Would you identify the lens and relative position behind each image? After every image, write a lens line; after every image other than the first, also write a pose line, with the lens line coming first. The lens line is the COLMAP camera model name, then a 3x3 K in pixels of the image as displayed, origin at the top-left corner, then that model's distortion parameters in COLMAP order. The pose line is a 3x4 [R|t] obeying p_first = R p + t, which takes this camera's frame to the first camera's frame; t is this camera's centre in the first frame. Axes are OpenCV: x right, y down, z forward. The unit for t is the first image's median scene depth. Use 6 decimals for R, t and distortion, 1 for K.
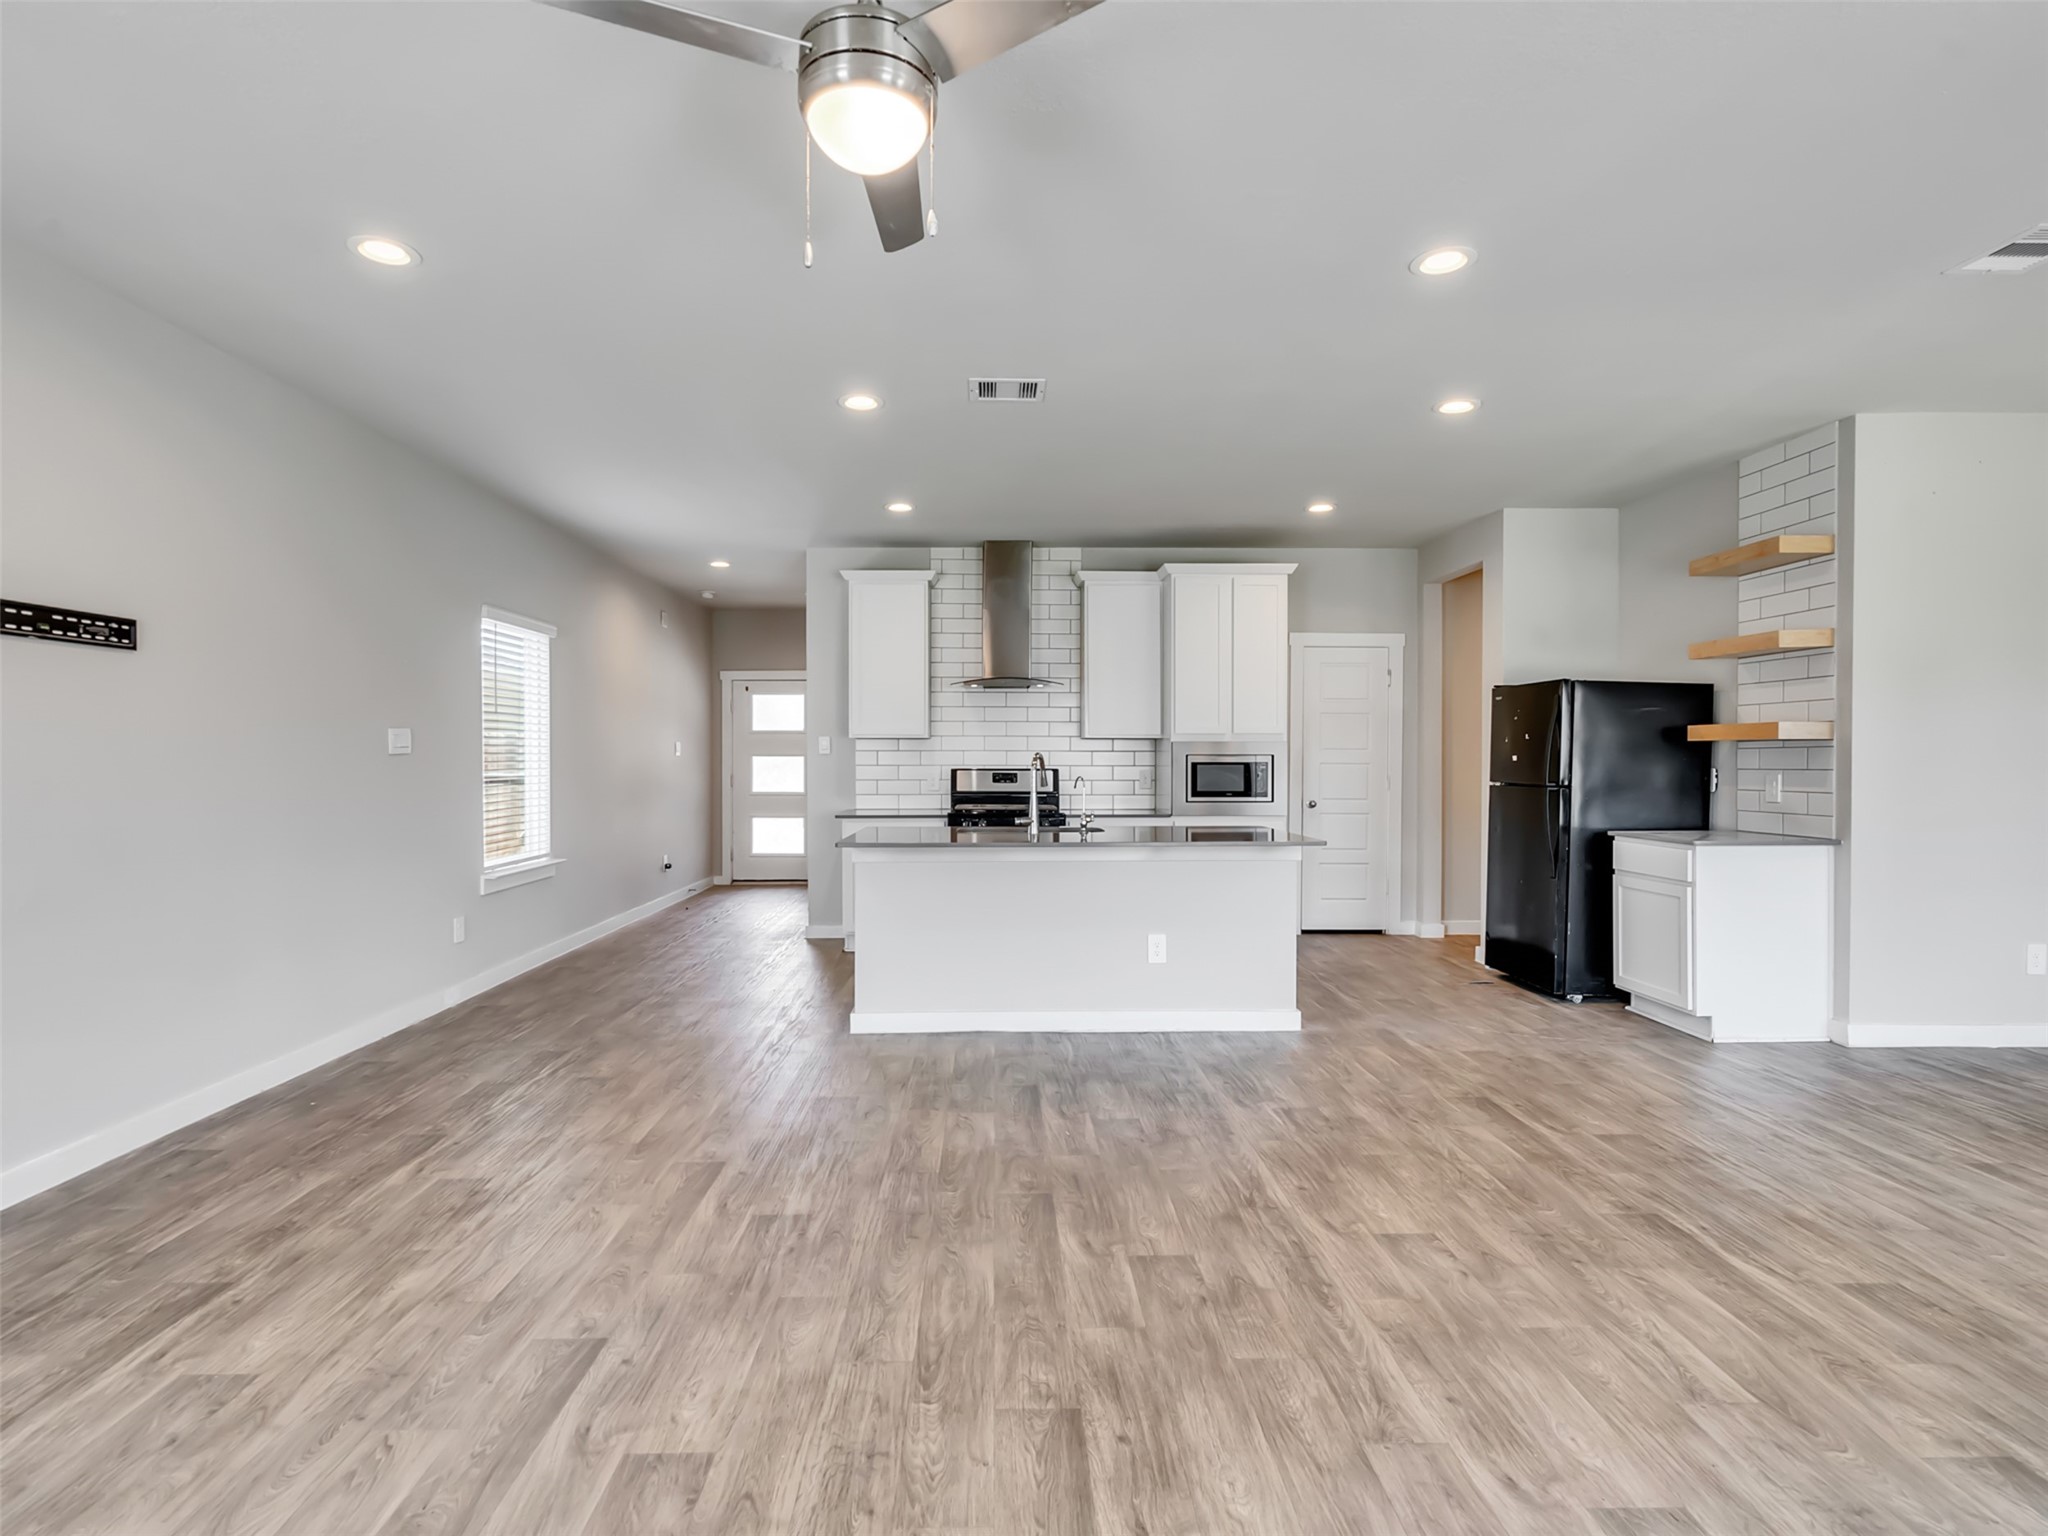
lens RADIAL K [[1046.7, 0, 1008.1], [0, 1046.7, 783.8], [0, 0, 1]] dist [-0.004413, 0.002768]
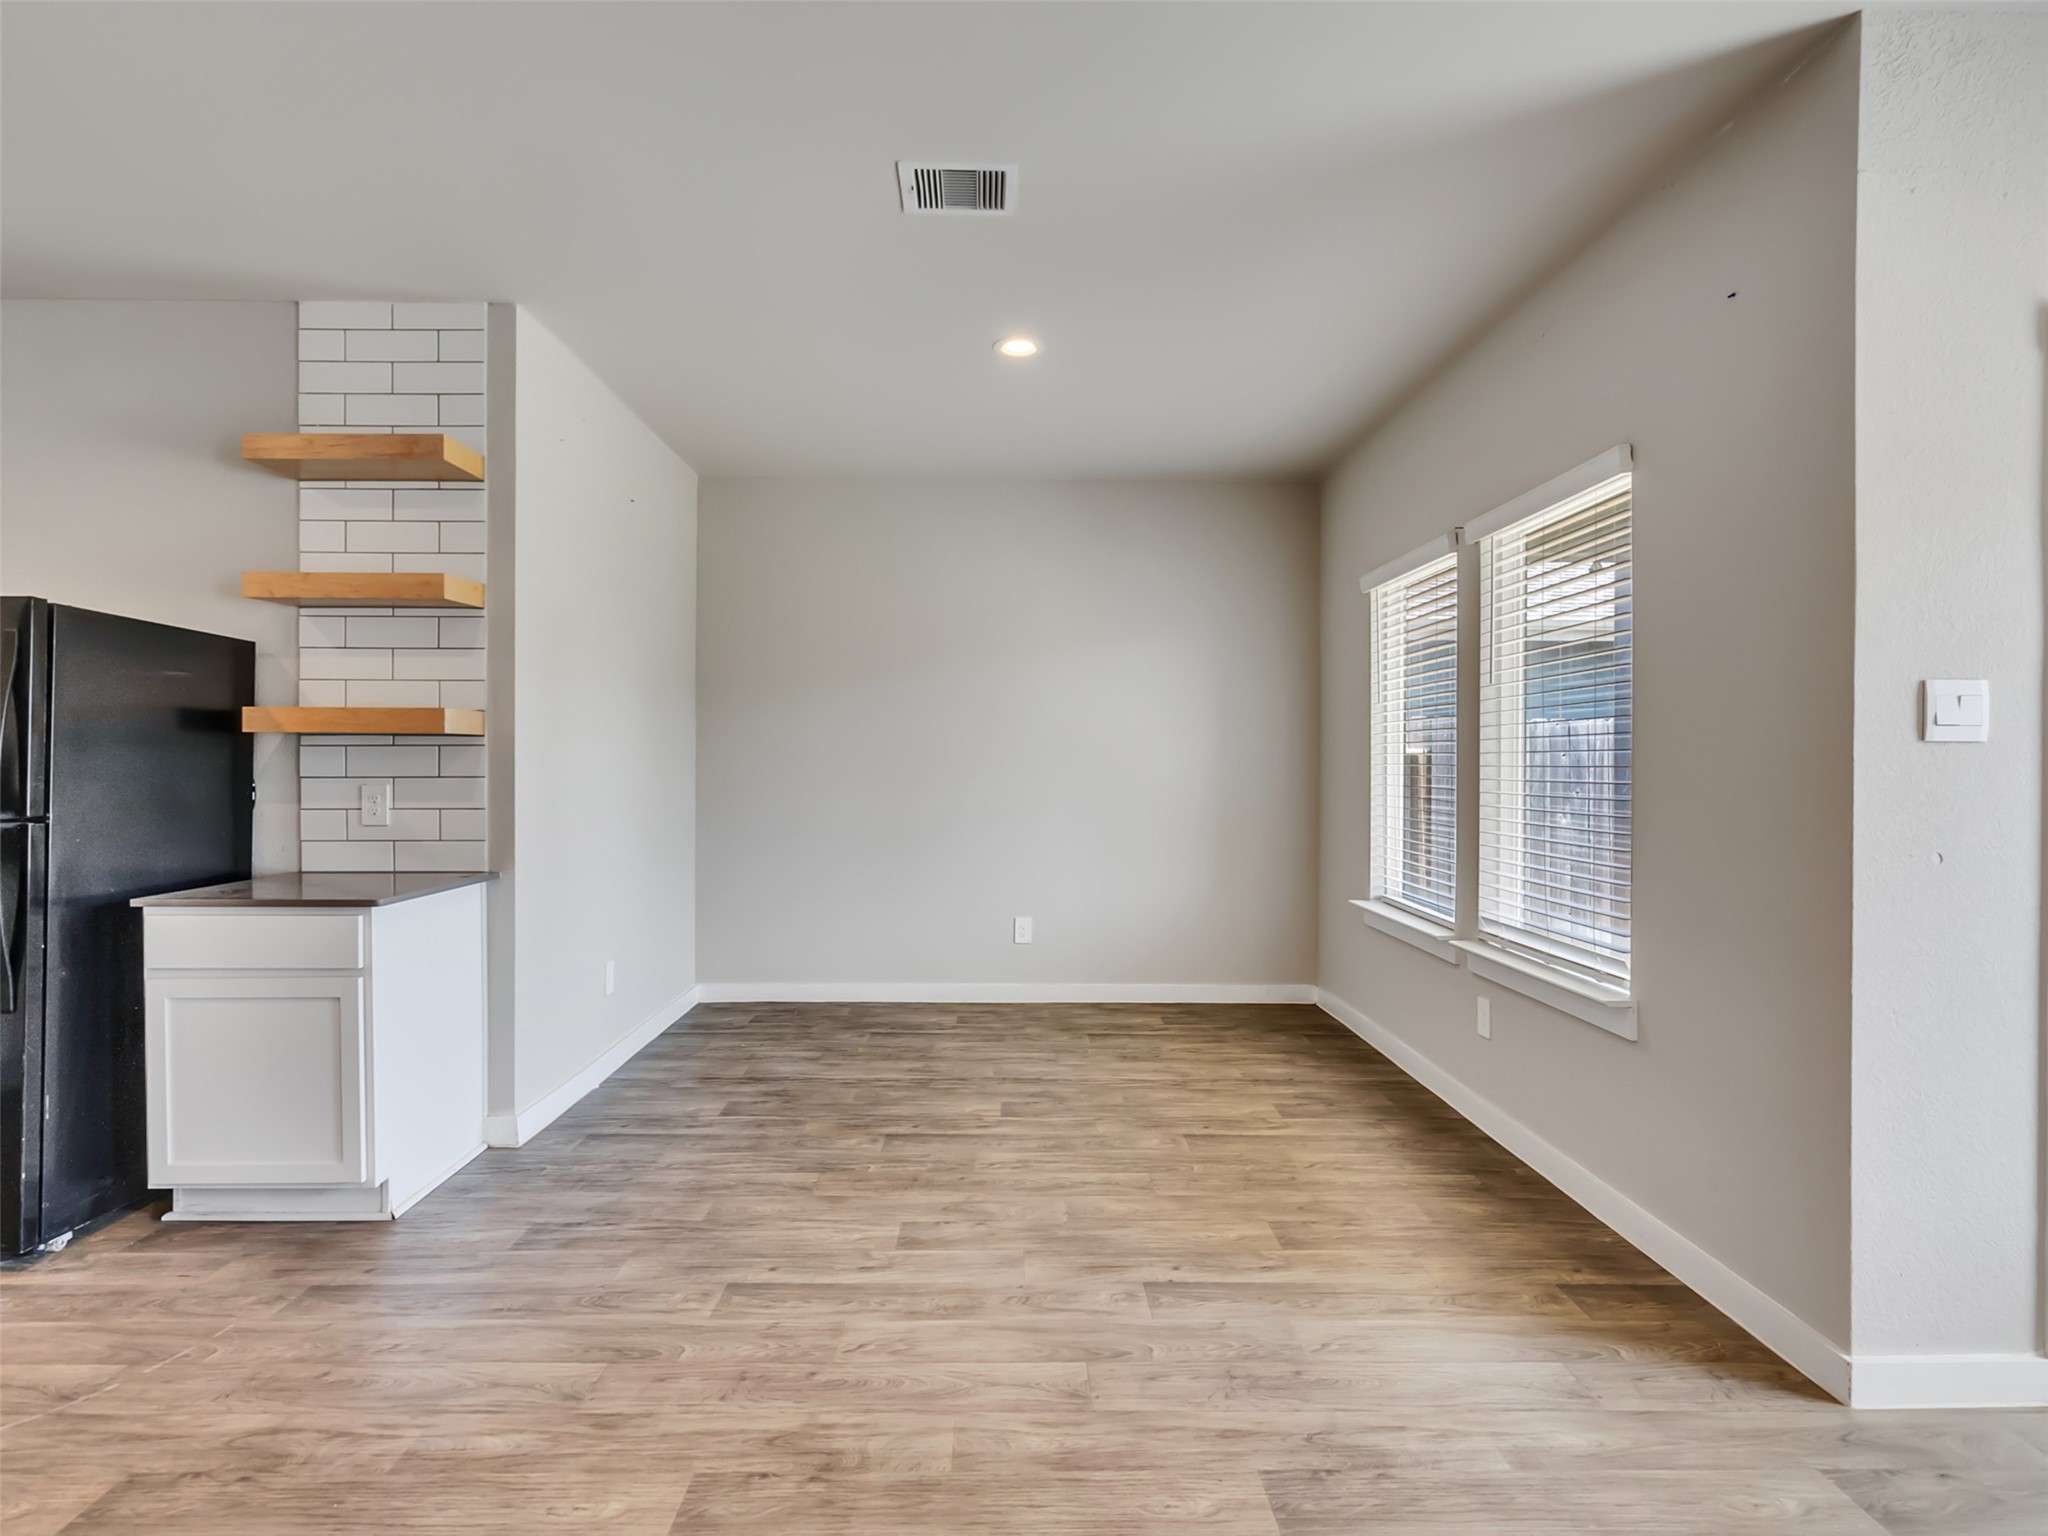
lens RADIAL K [[1046.7, 0, 1008.5], [0, 1046.7, 770.2], [0, 0, 1]] dist [-0.004413, 0.002768]
pose [[0.008858, -0.010463, 0.999906, 0.058887], [0.020881, 0.999729, 0.010276, -0.018025], [-0.999743, 0.020788, 0.009074, 0.624923]]
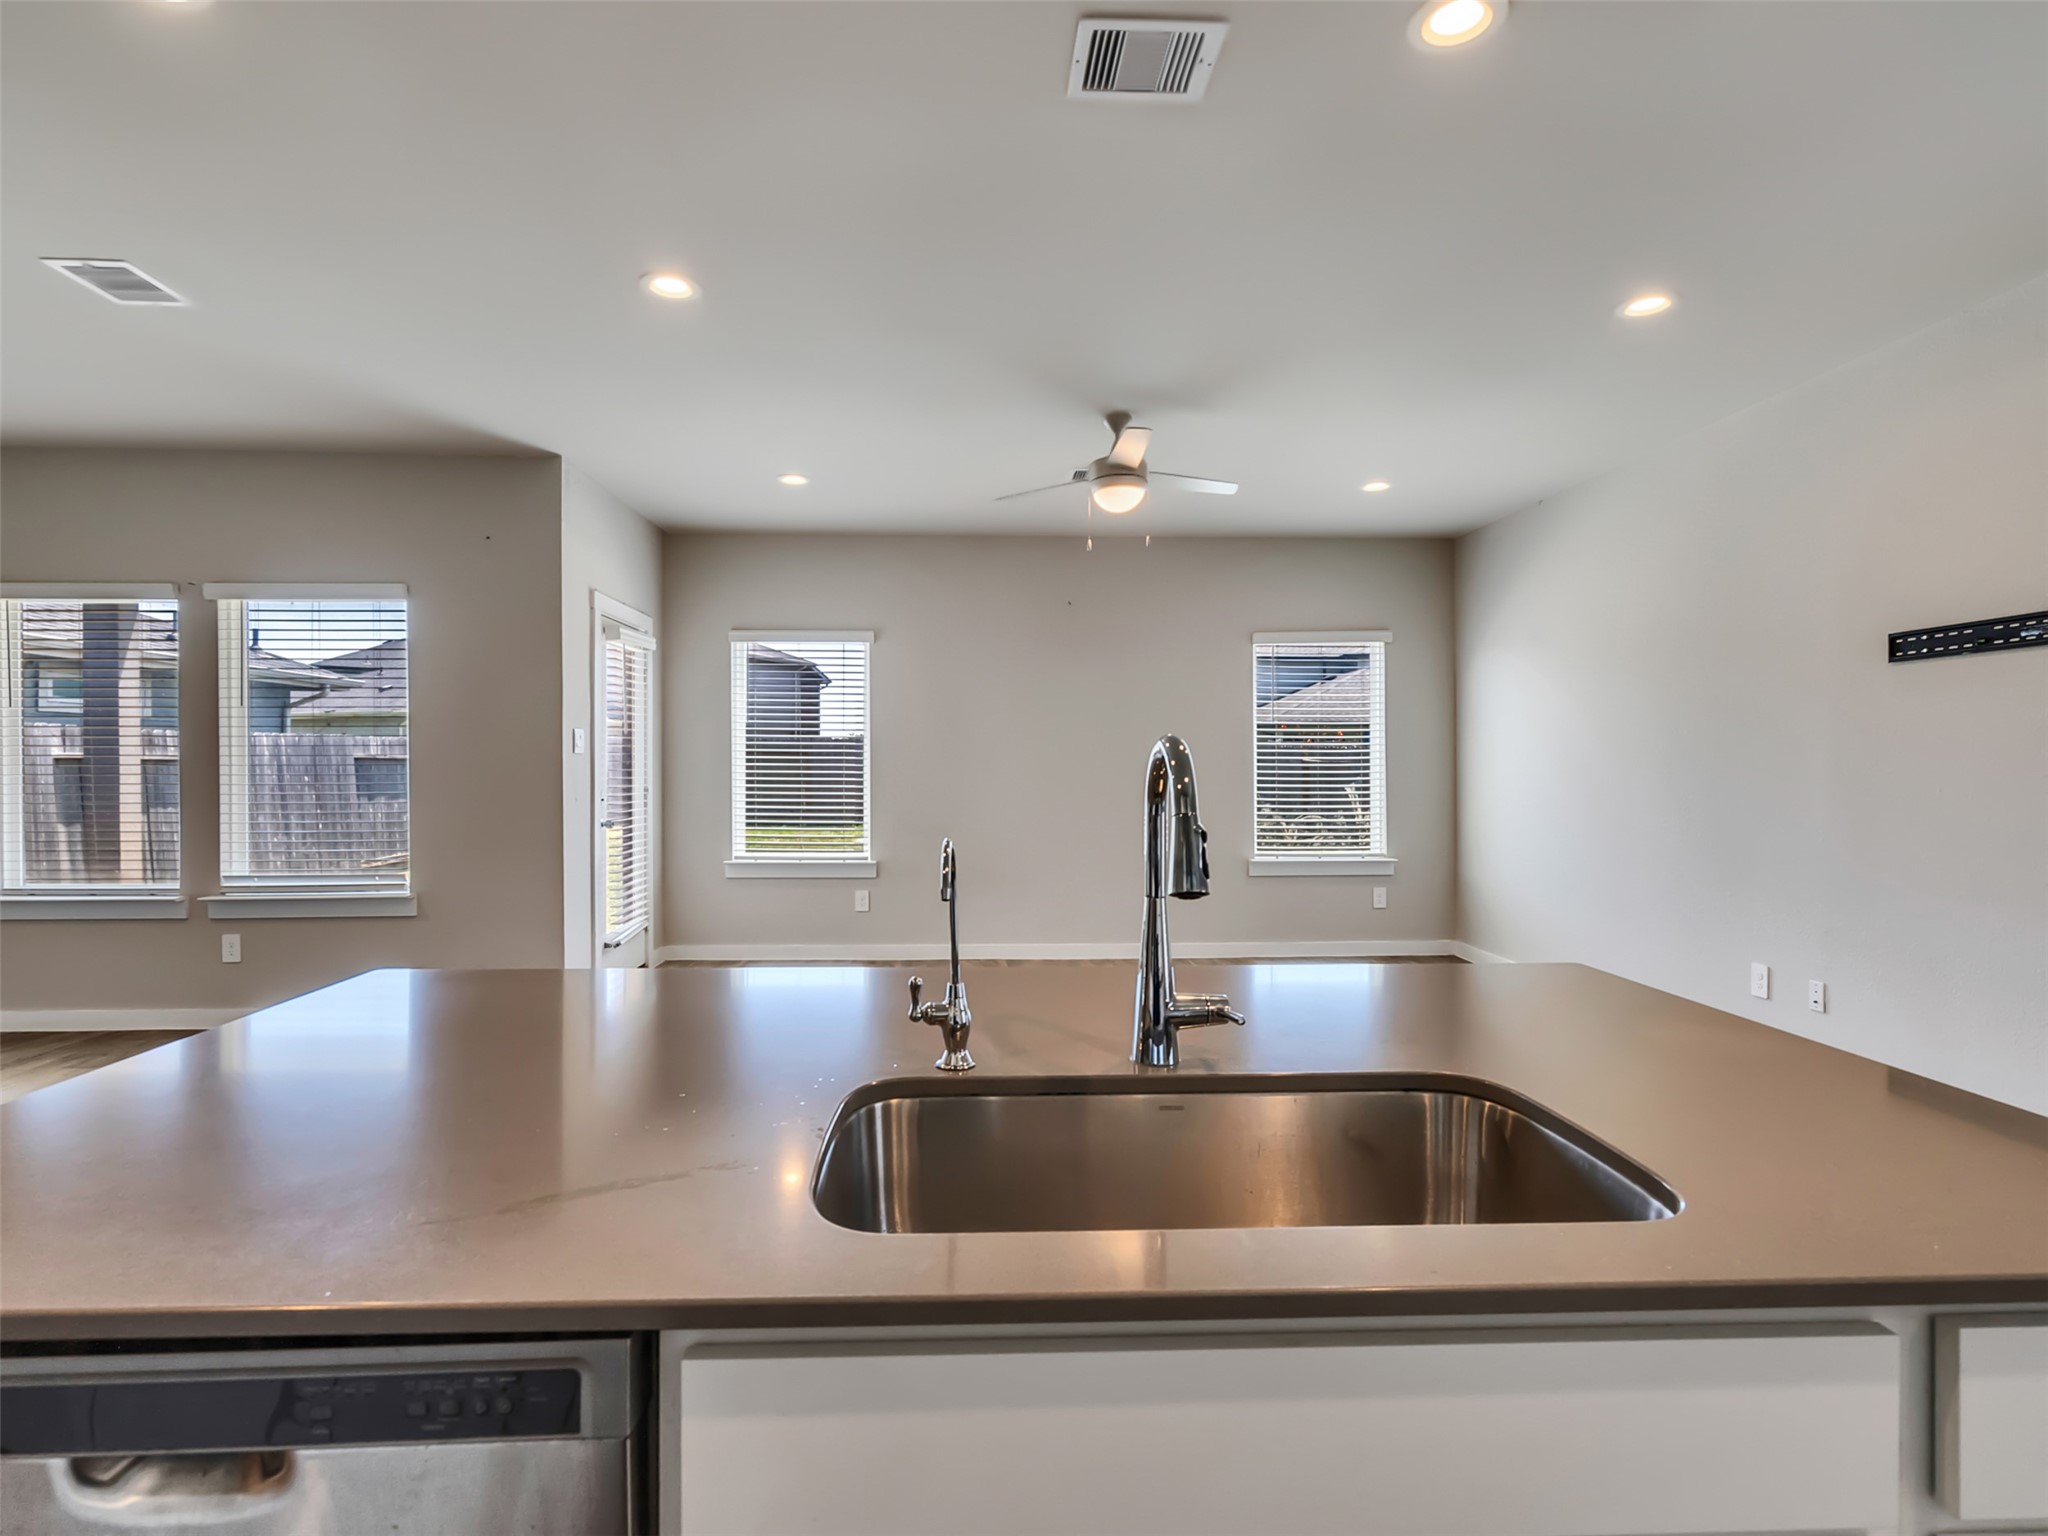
lens RADIAL K [[1046.7, 0, 1002.5], [0, 1046.7, 767.7], [0, 0, 1]] dist [-0.004413, 0.002768]
pose [[-0.999790, 0.000708, -0.020464, 0.071967], [0.000158, 0.999639, 0.026858, -0.031899], [0.020476, 0.026849, -0.999430, 1.368125]]
